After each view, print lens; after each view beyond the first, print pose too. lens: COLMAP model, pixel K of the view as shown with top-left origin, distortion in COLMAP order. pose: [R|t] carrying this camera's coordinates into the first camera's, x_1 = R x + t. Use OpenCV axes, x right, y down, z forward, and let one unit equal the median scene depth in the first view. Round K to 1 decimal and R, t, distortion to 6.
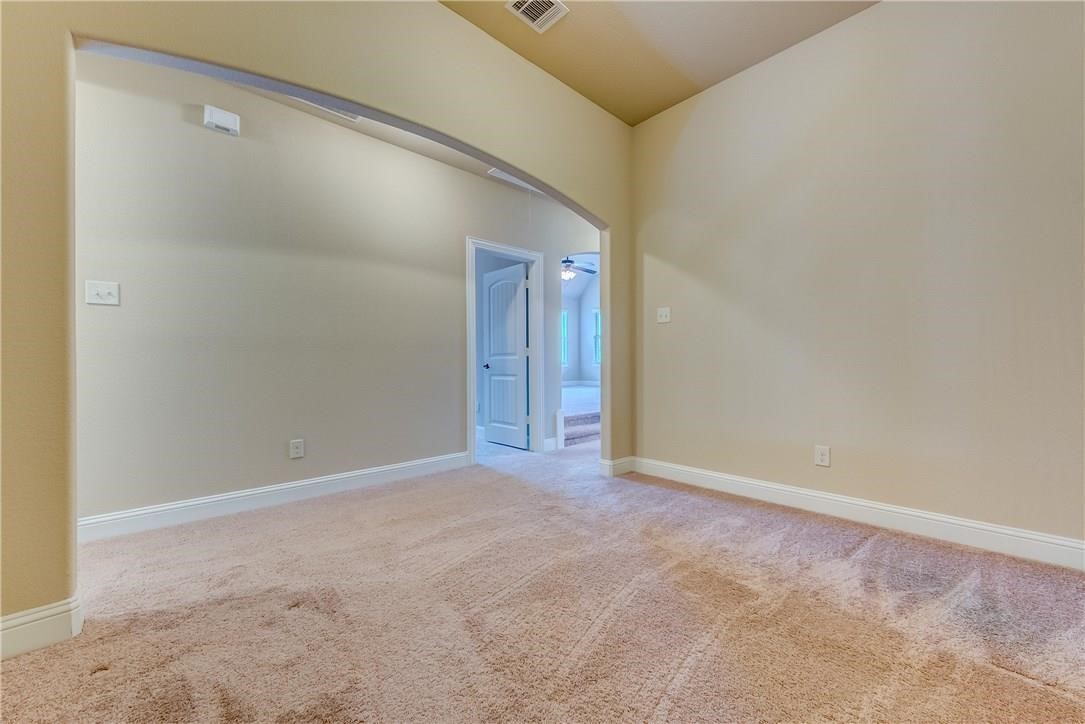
lens RADIAL K [[424.3, 0, 542.3], [0, 424.3, 364.6], [0, 0, 1]] dist [0.011573, -0.000542]
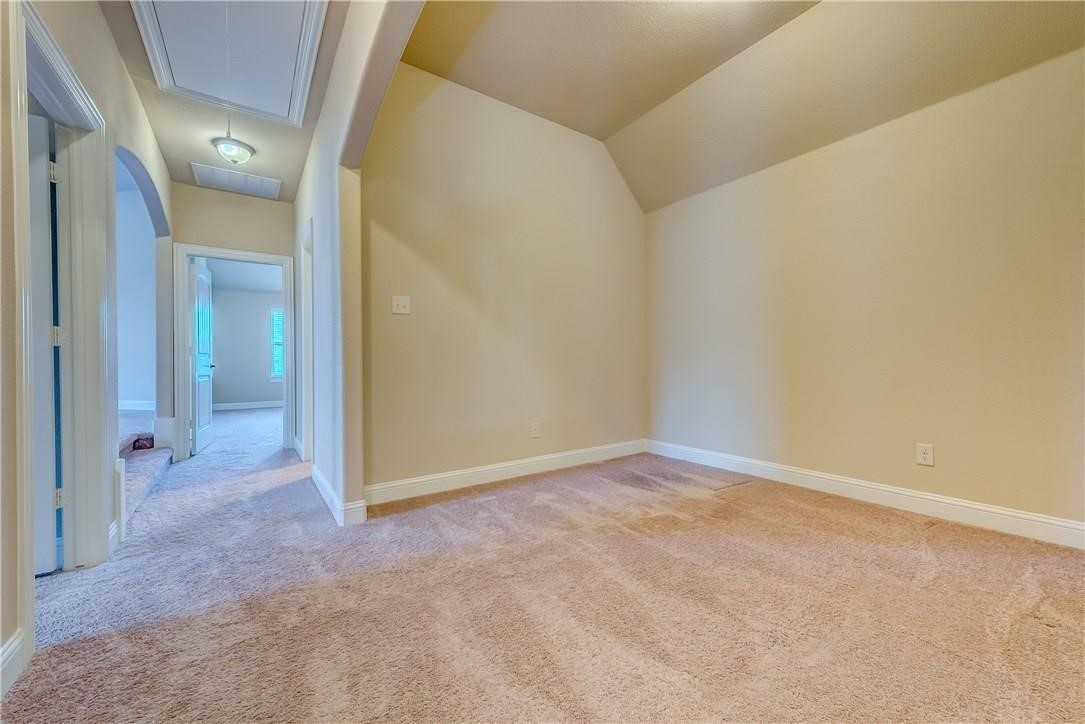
lens RADIAL K [[424.3, 0, 546.4], [0, 424.3, 358.7], [0, 0, 1]] dist [0.011573, -0.000542]
pose [[0.125870, 0.002787, 0.992043, -0.585667], [0.003436, 0.999989, -0.003246, -0.006941], [-0.992041, 0.003817, 0.125859, 0.693361]]
